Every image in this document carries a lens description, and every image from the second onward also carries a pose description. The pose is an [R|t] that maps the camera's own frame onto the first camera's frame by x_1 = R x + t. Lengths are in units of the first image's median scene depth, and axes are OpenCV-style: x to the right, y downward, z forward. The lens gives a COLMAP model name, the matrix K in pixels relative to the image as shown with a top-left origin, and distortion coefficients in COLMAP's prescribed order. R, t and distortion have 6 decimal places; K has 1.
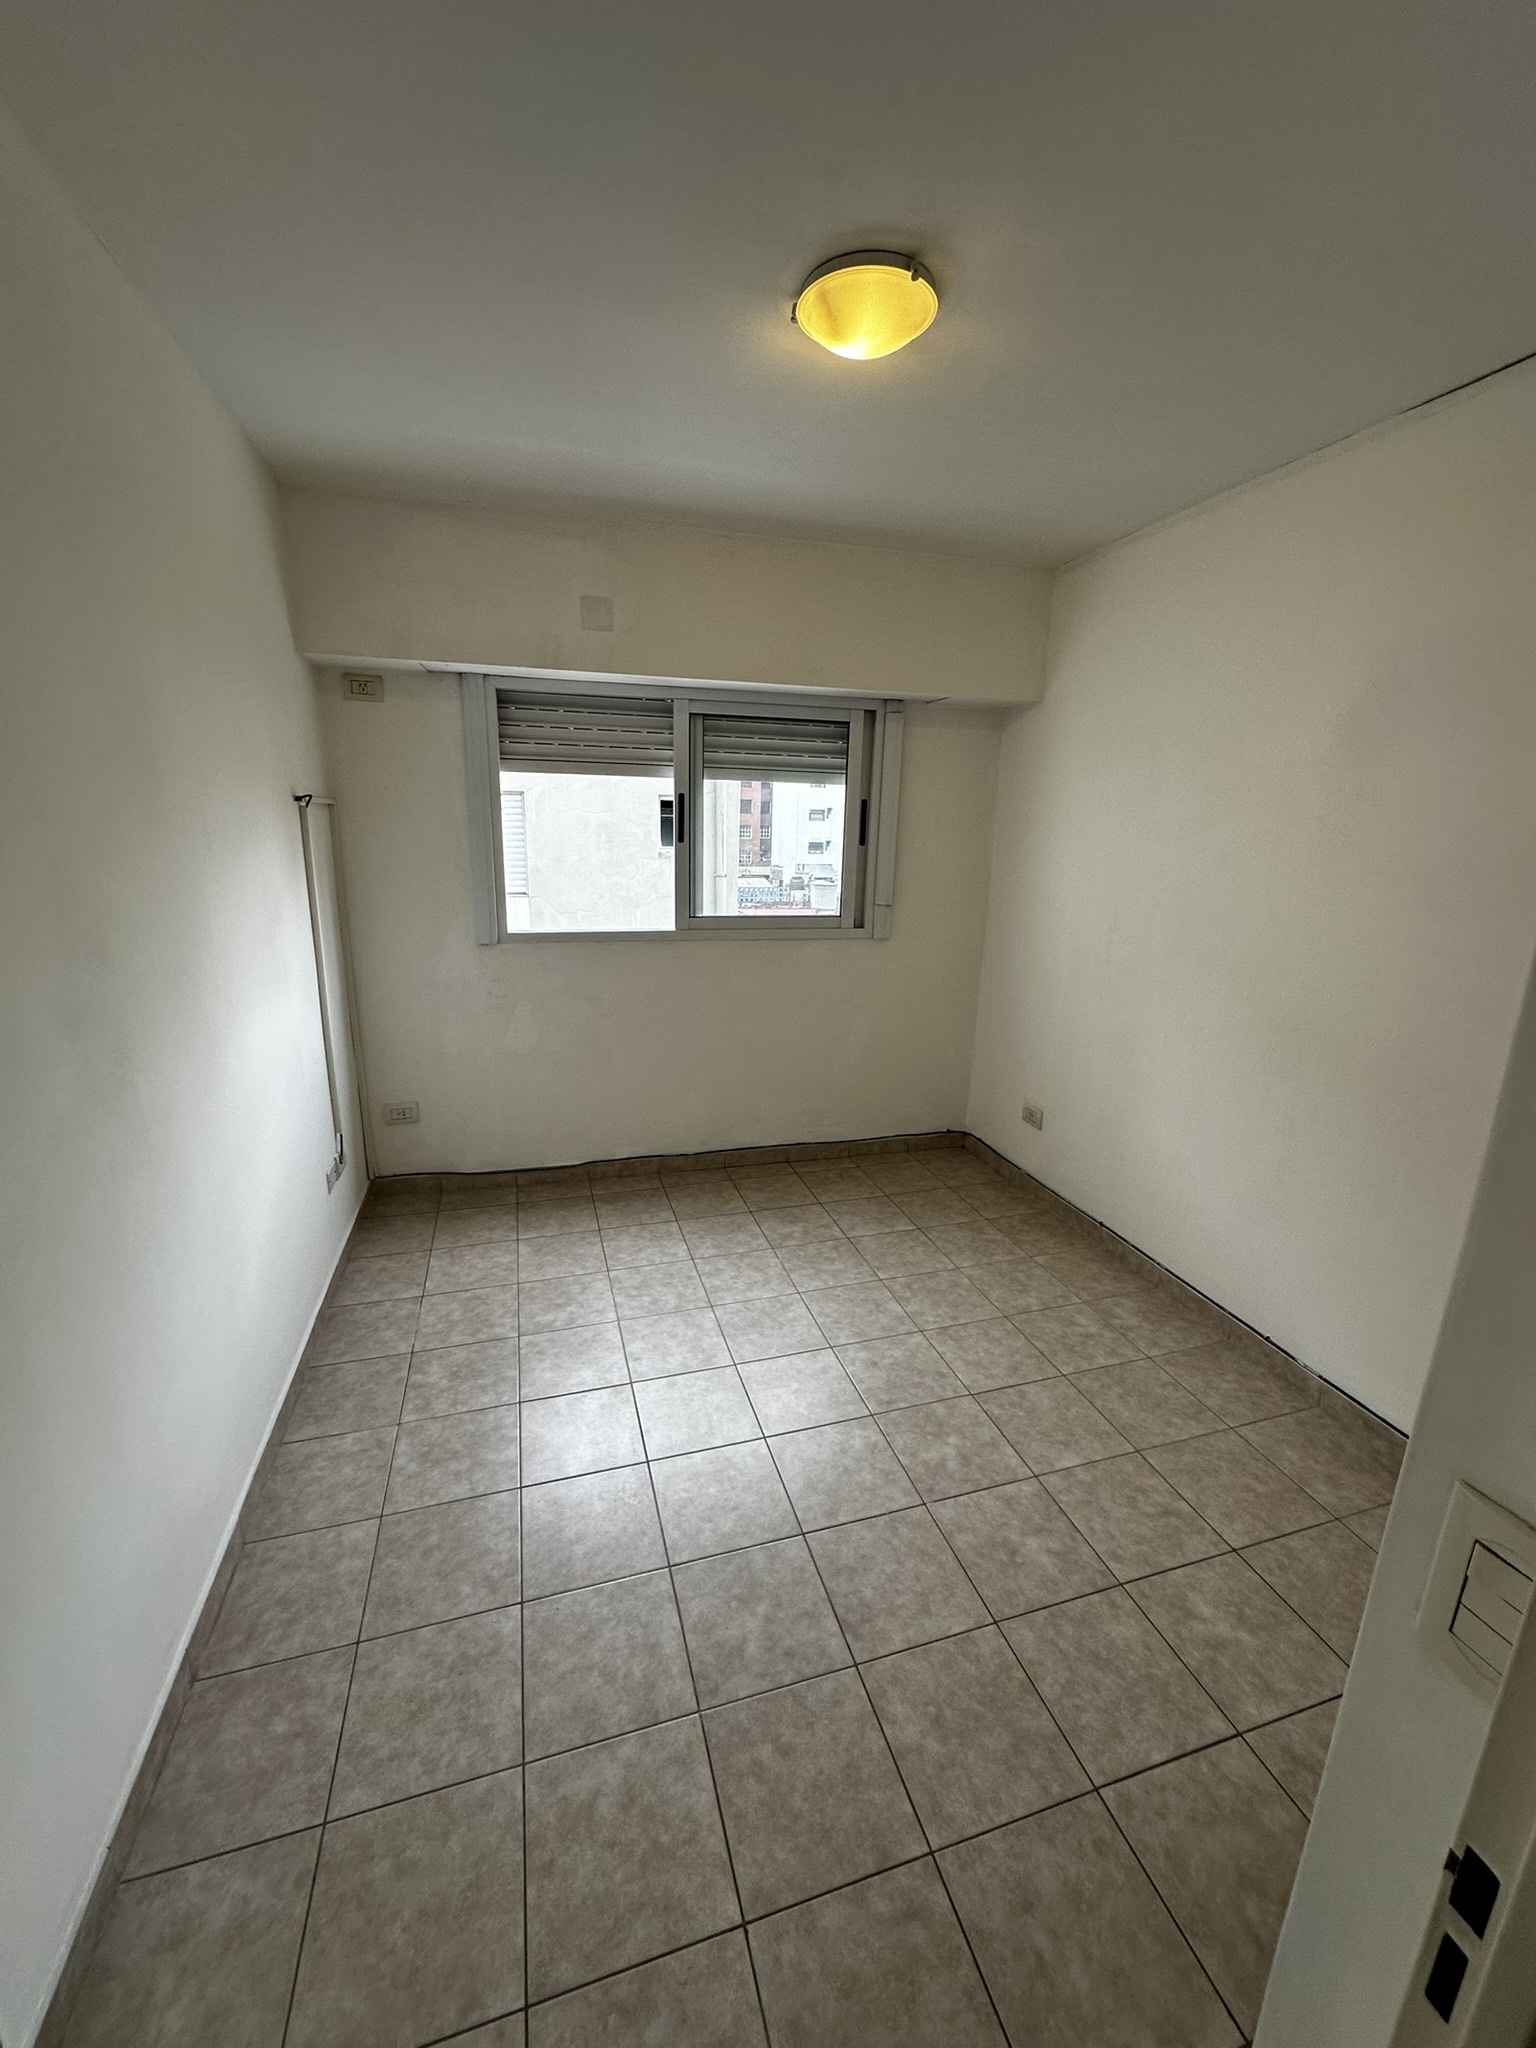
lens RADIAL K [[812.6, 0, 764.1], [0, 812.6, 1021.1], [0, 0, 1]] dist [-0.001342, 0.000429]
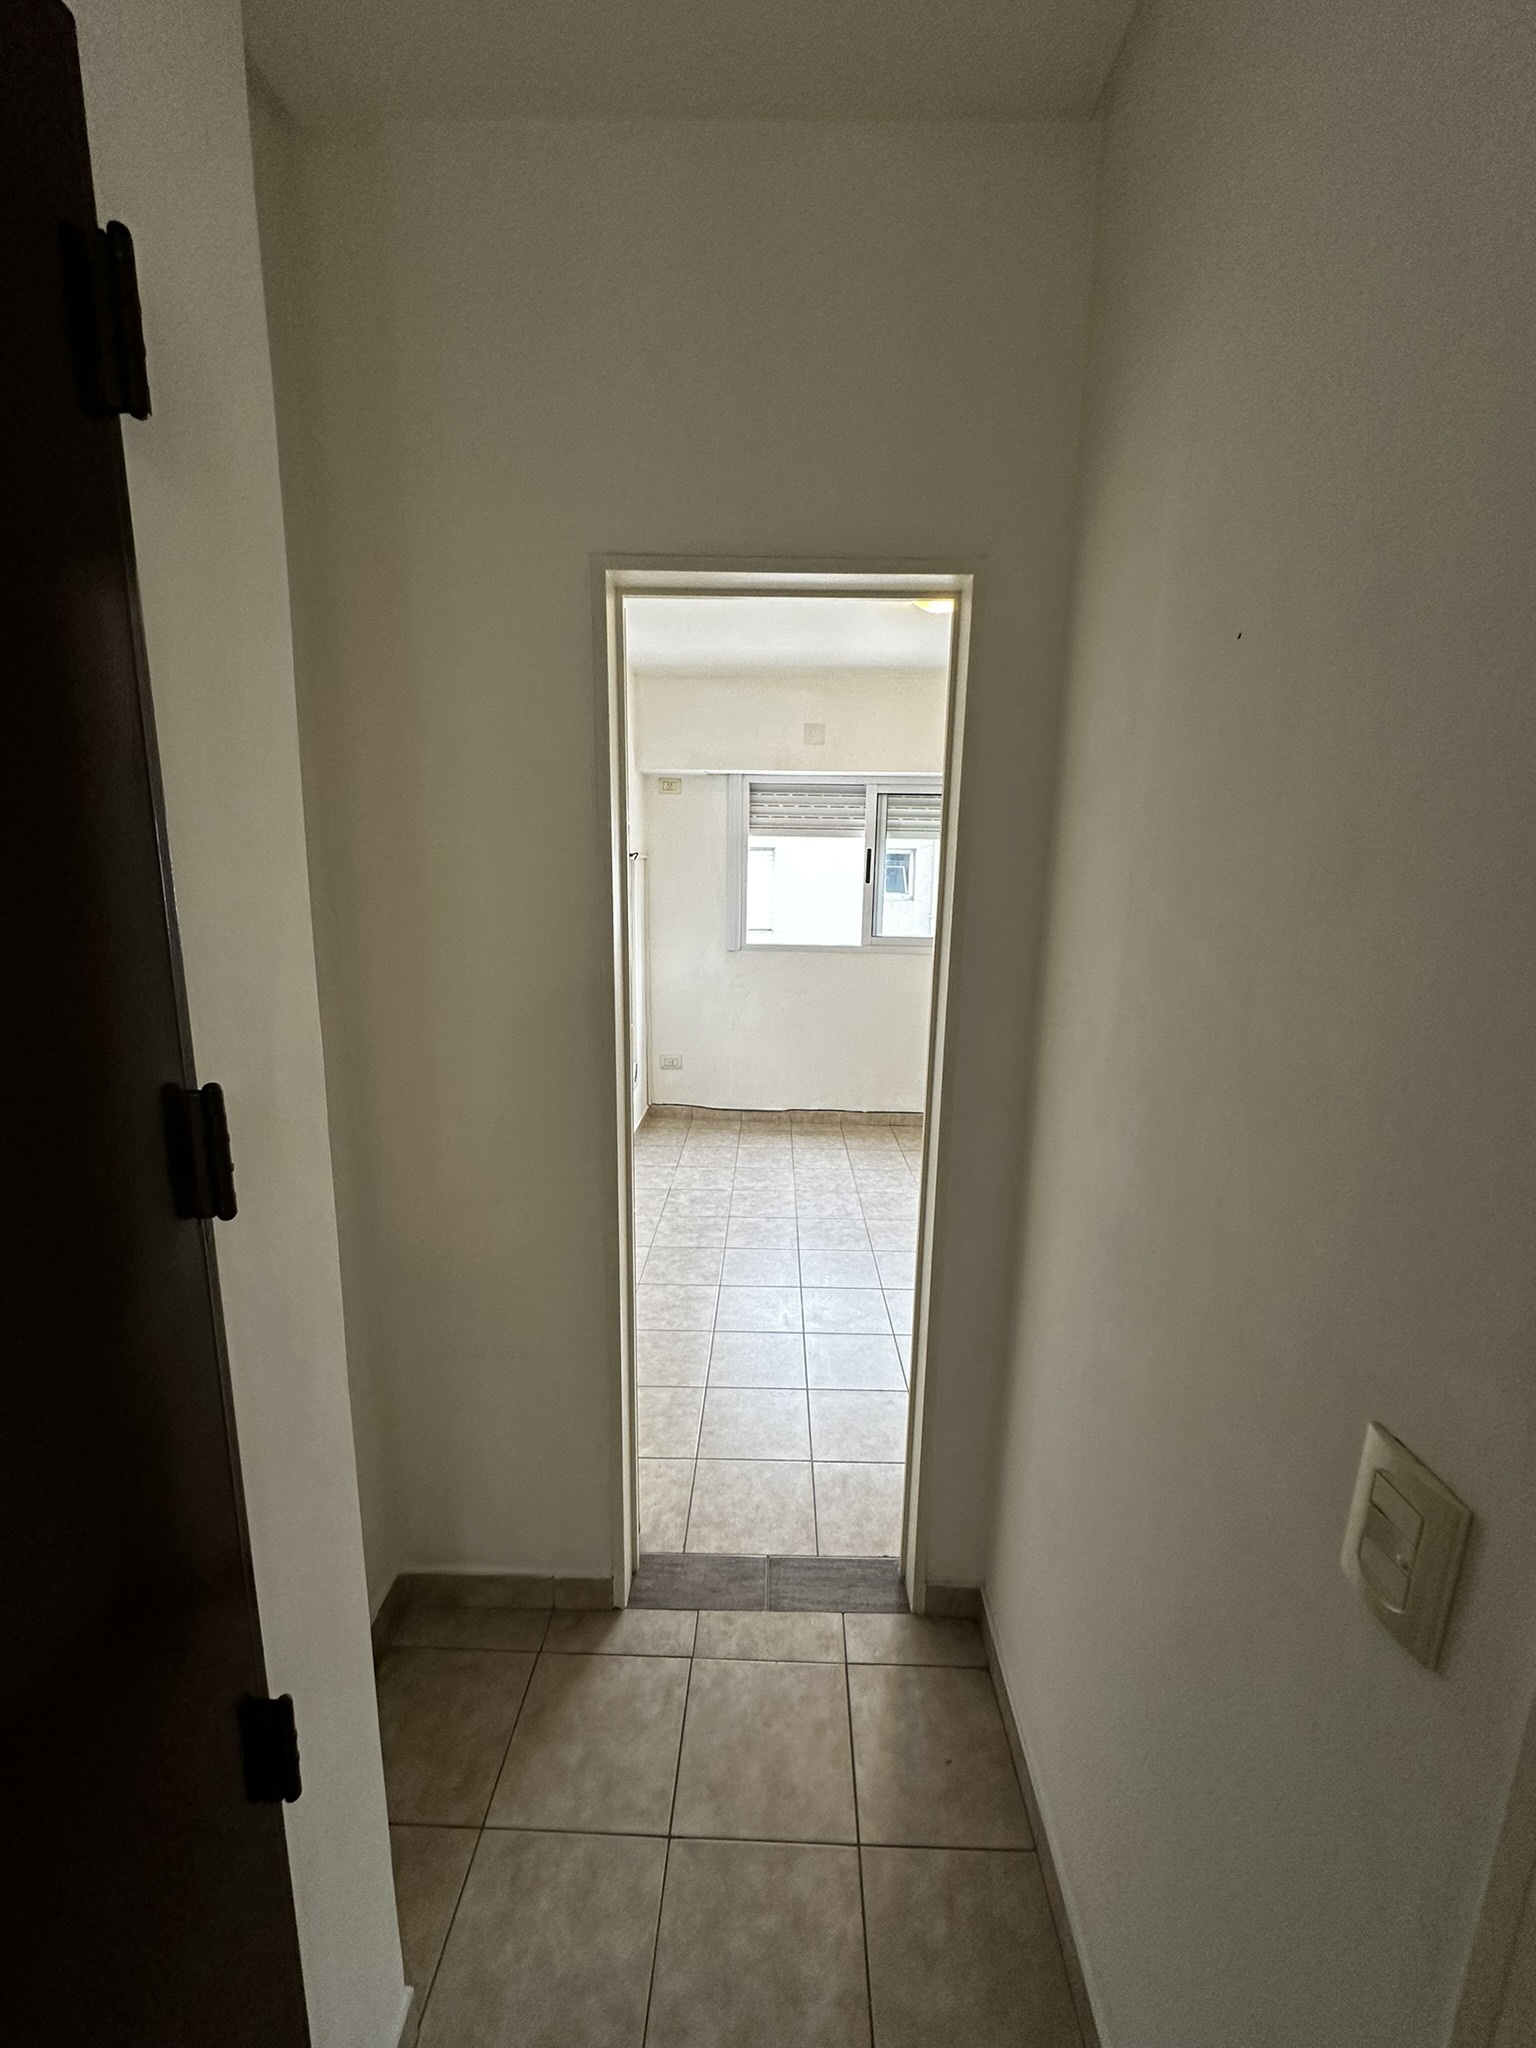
lens RADIAL K [[812.6, 0, 772.4], [0, 812.6, 1026.0], [0, 0, 1]] dist [-0.001342, 0.000429]
pose [[0.957028, 0.051987, -0.285298, 0.190513], [-0.068221, 0.996550, -0.047256, 0.130281], [0.281857, 0.064689, 0.957273, -0.470308]]
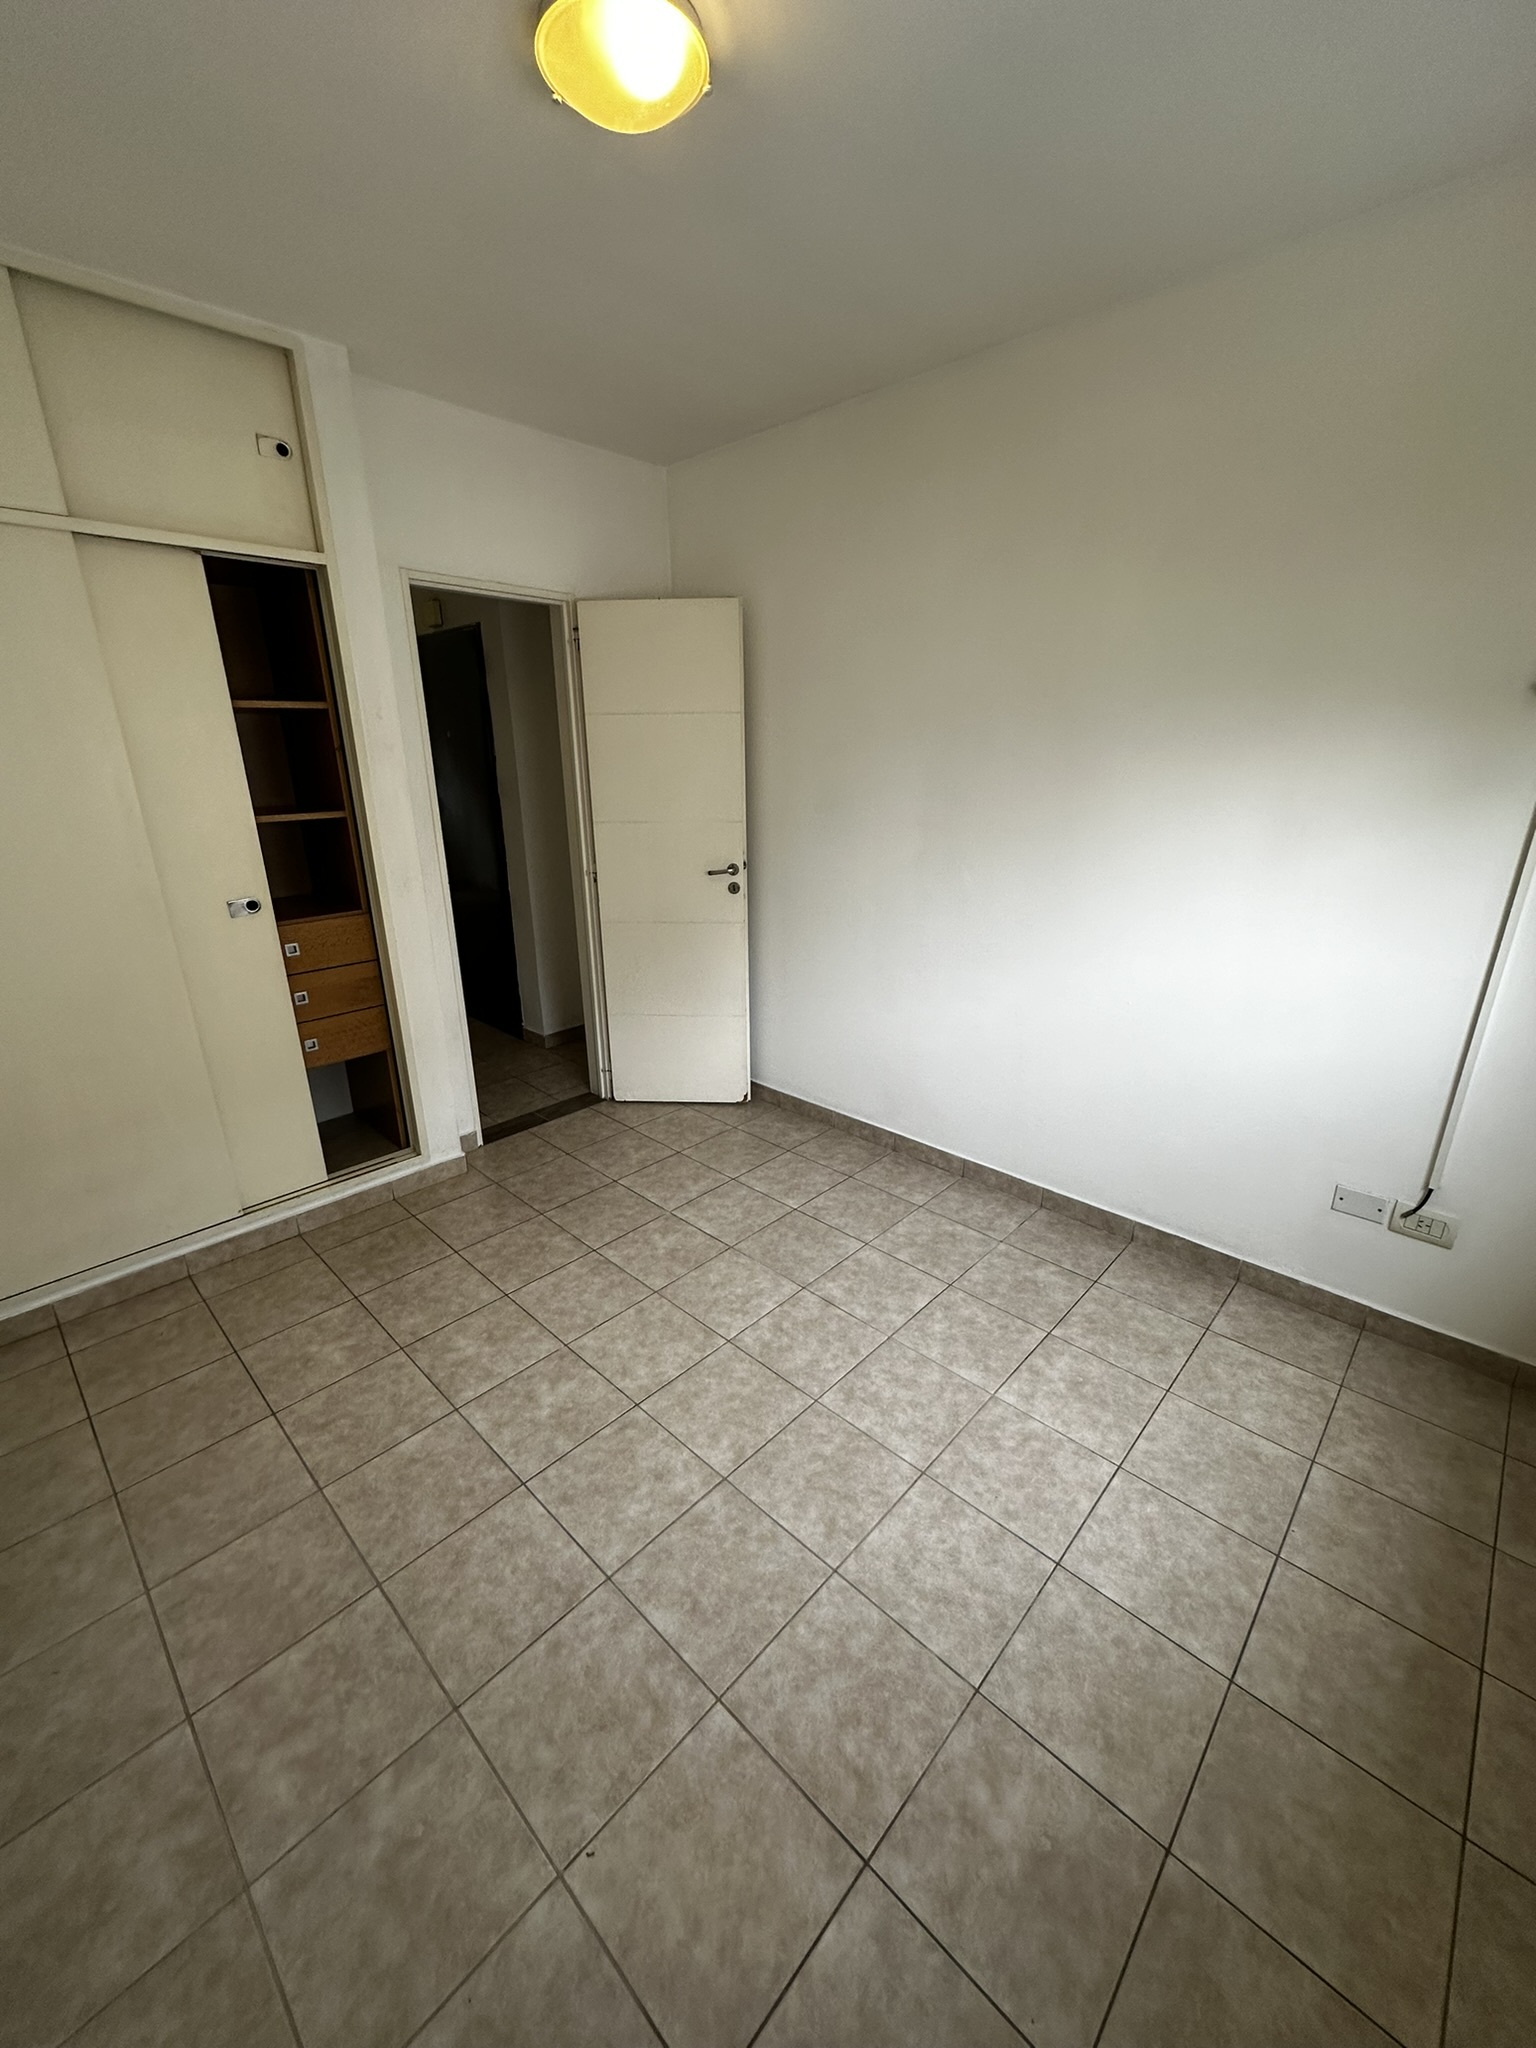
lens RADIAL K [[812.6, 0, 762.6], [0, 812.6, 1029.1], [0, 0, 1]] dist [-0.001342, 0.000429]
pose [[-0.870157, 0.144260, -0.471187, 0.303778], [-0.131574, 0.853458, 0.504280, -0.266637], [0.474885, 0.500798, -0.723661, 1.226598]]
